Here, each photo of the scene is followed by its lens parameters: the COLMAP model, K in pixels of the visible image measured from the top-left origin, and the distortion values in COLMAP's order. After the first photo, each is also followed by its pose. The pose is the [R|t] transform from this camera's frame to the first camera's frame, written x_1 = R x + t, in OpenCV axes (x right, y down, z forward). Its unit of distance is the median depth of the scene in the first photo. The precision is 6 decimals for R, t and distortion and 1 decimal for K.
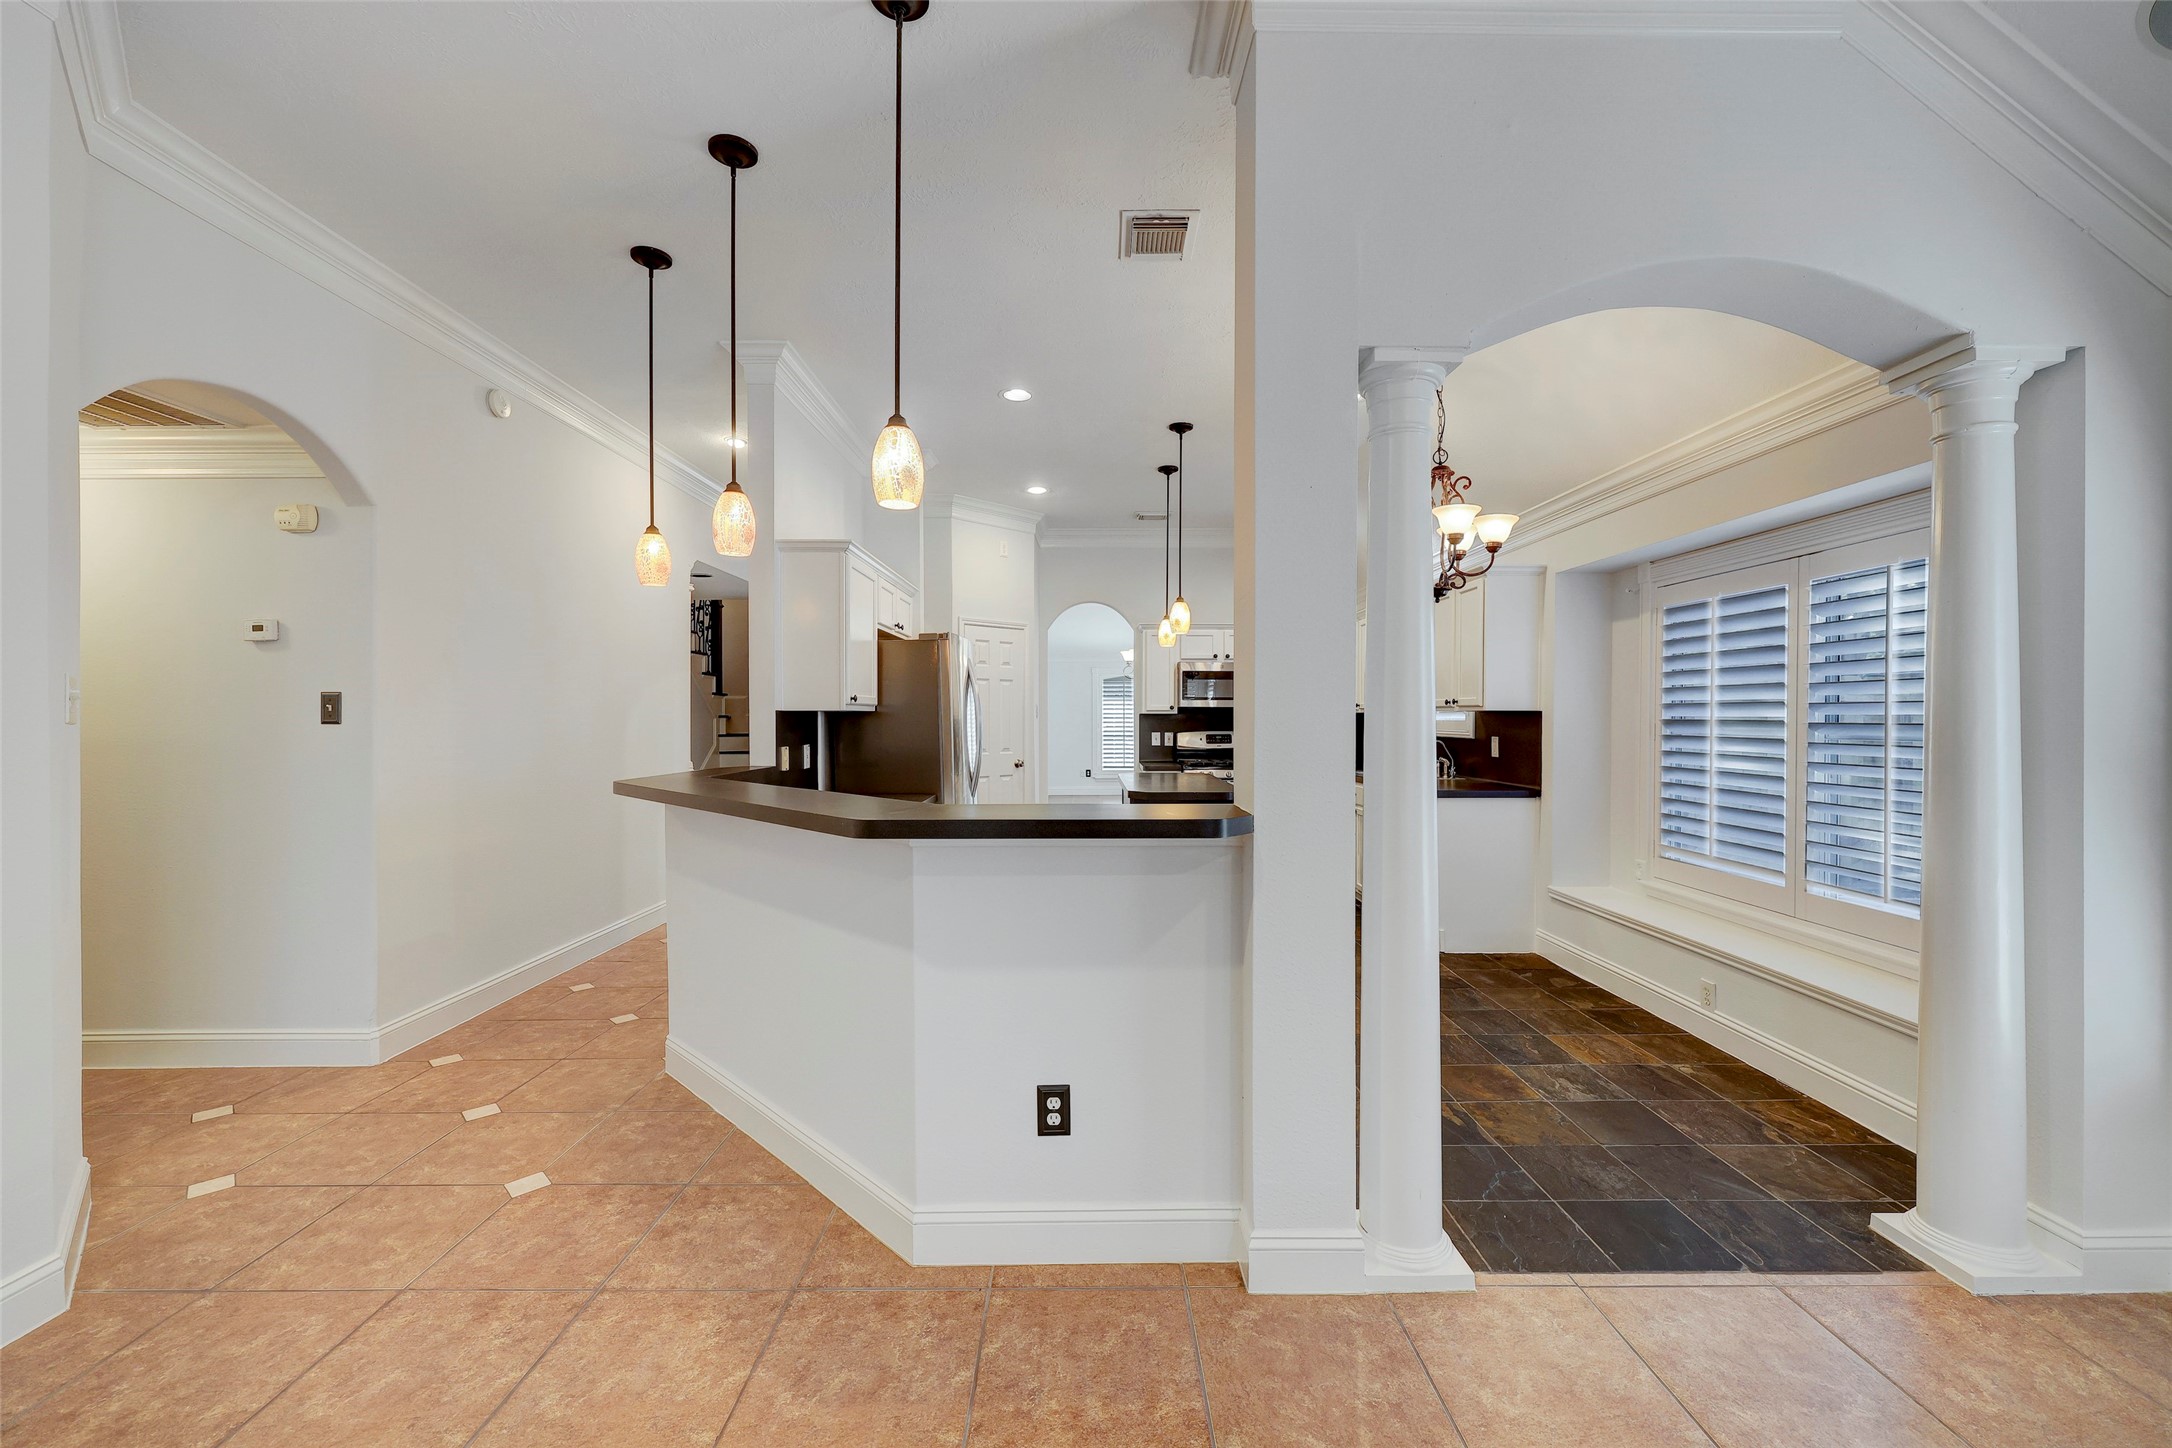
lens RADIAL K [[887.6, 0, 1070.4], [0, 887.6, 716.3], [0, 0, 1]] dist [0.011636, -0.000119]
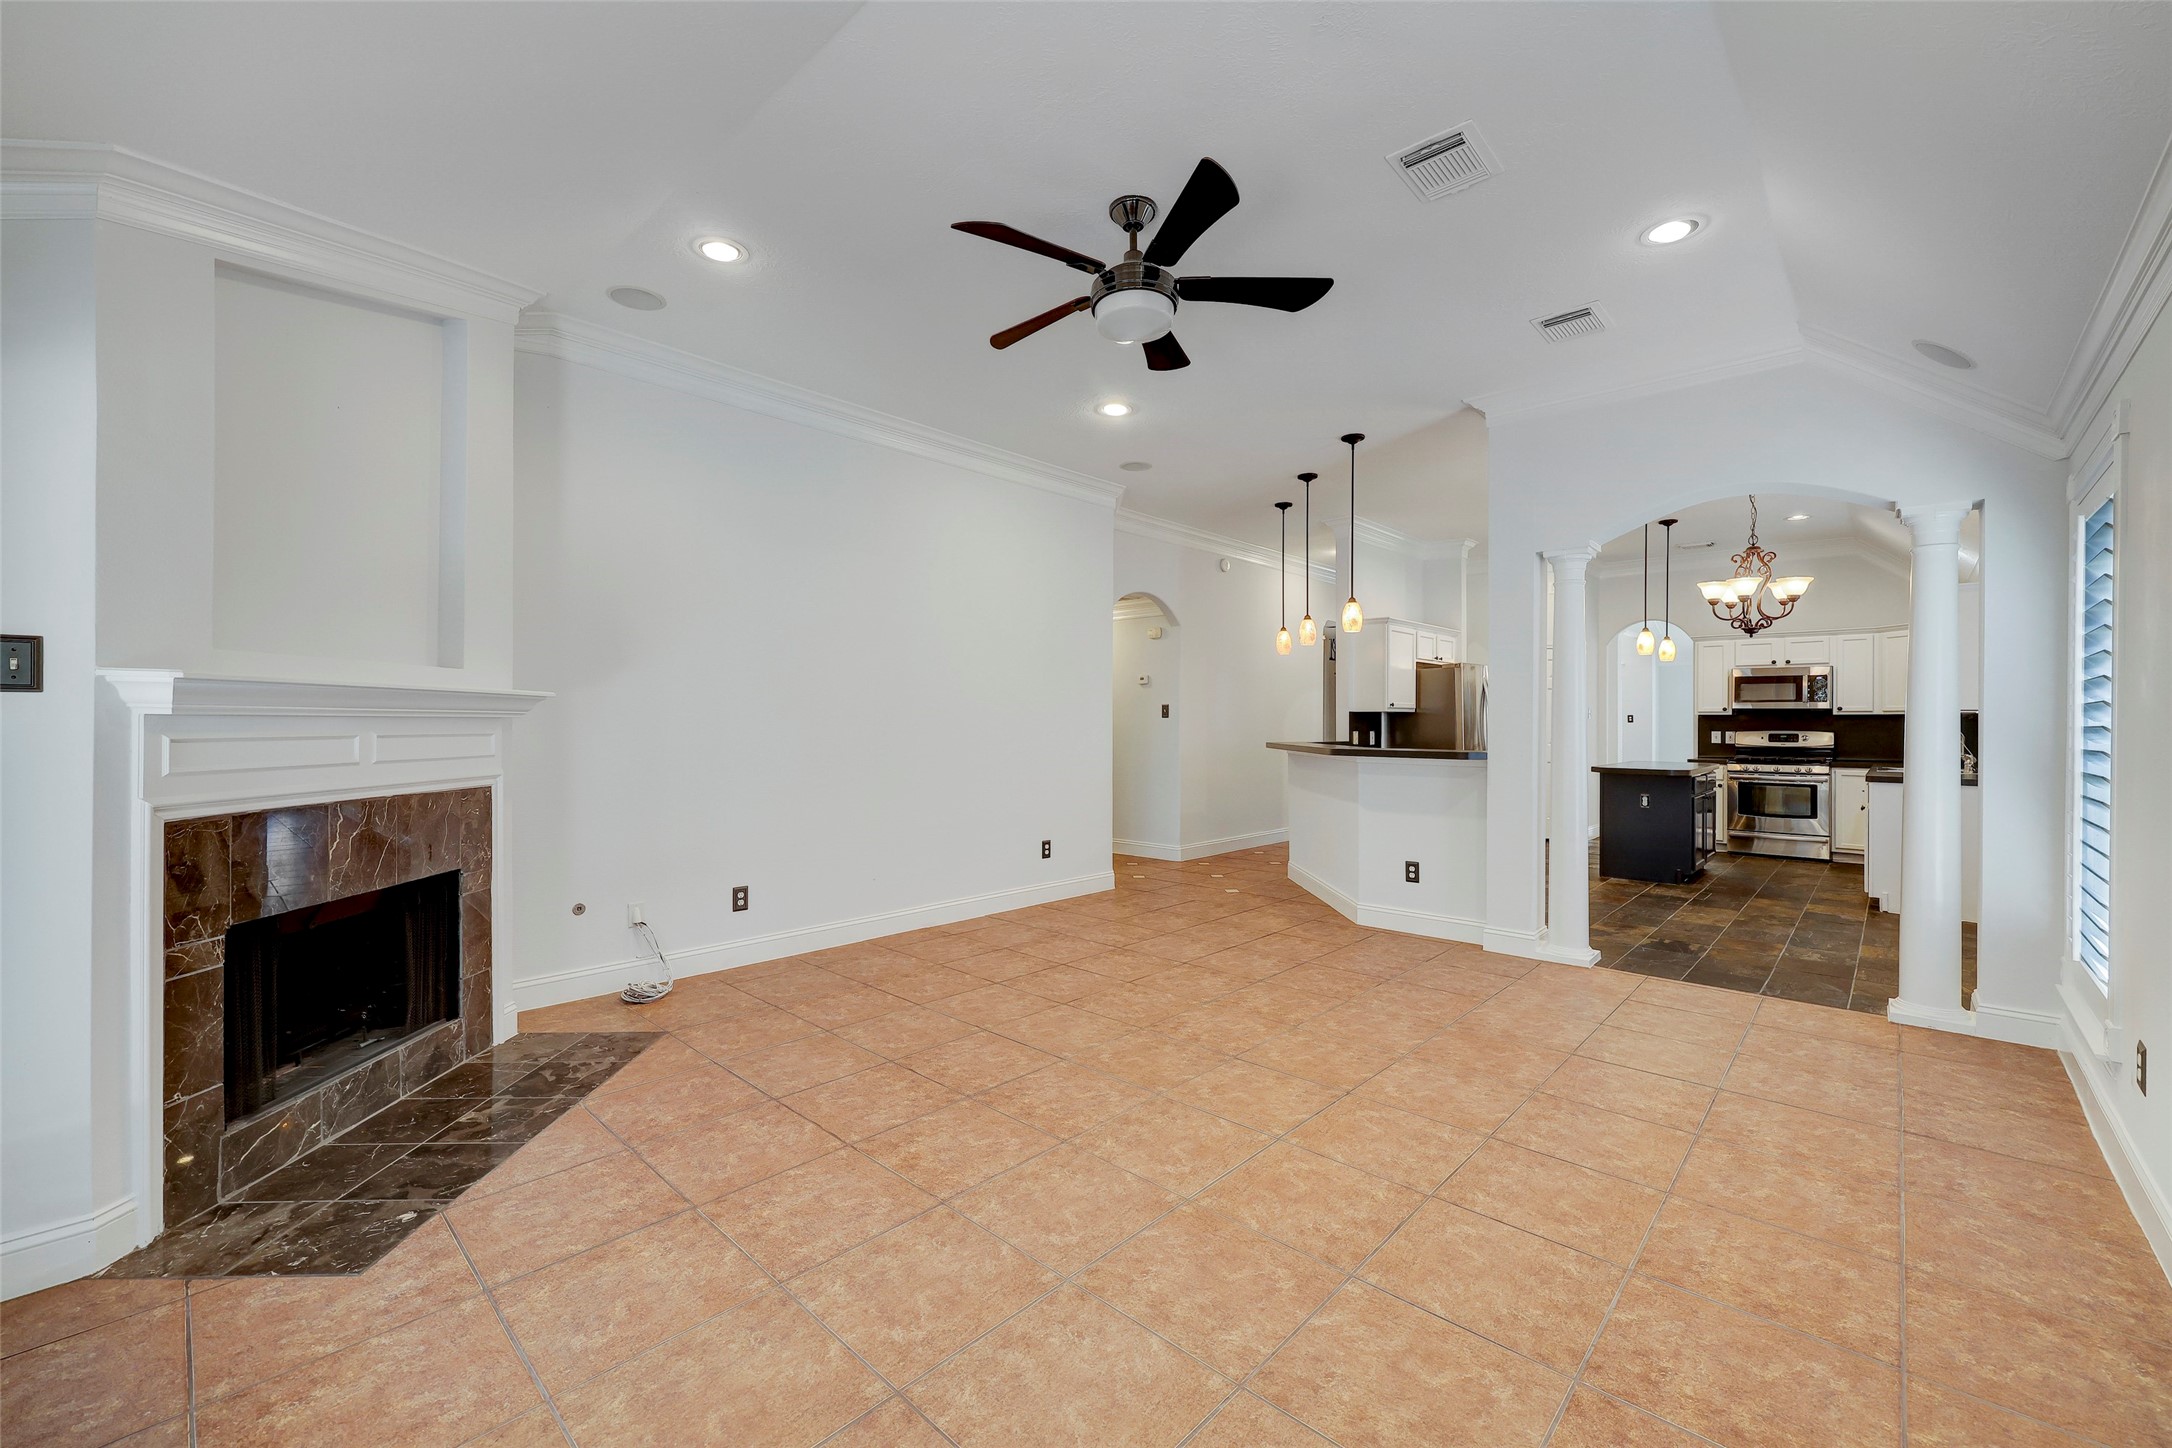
lens RADIAL K [[887.6, 0, 1077.7], [0, 887.6, 721.0], [0, 0, 1]] dist [0.011636, -0.000119]
pose [[0.738189, 0.003817, -0.674583, 0.473361], [-0.004881, 0.999988, 0.000318, 0.015064], [0.674576, 0.003058, 0.738199, -0.712362]]
